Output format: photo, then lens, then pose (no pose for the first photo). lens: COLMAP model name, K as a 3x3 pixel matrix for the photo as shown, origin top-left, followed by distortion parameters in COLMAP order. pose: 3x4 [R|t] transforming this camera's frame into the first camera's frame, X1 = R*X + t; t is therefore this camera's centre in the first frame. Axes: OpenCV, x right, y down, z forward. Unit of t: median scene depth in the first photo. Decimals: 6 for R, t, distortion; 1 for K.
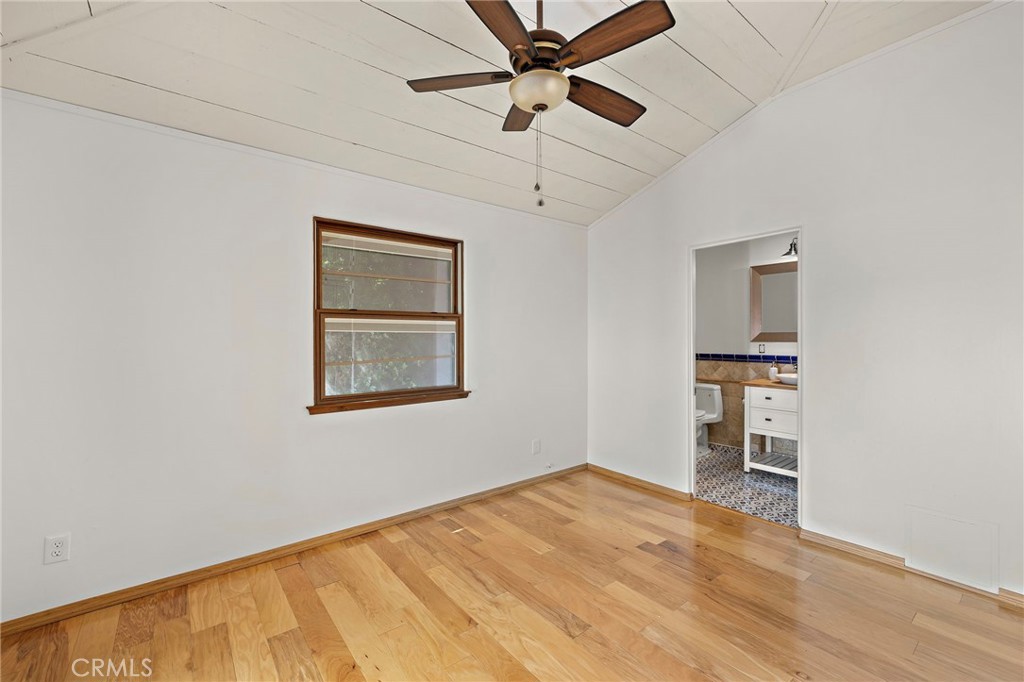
lens RADIAL K [[428.9, 0, 513.7], [0, 428.9, 345.1], [0, 0, 1]] dist [0.000679, 0.000171]
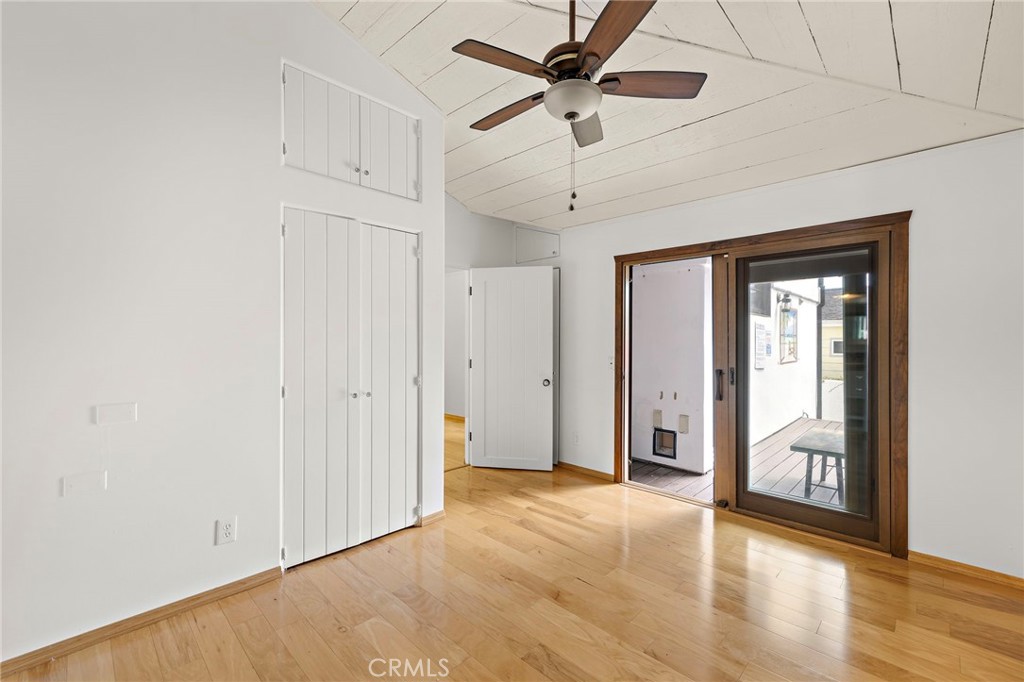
lens RADIAL K [[428.9, 0, 513.9], [0, 428.9, 340.7], [0, 0, 1]] dist [0.000679, 0.000171]
pose [[-0.992569, -0.002962, -0.121648, 0.317898], [-0.003875, 0.999966, 0.007270, -0.018625], [0.121622, 0.007687, -0.992547, 1.952762]]
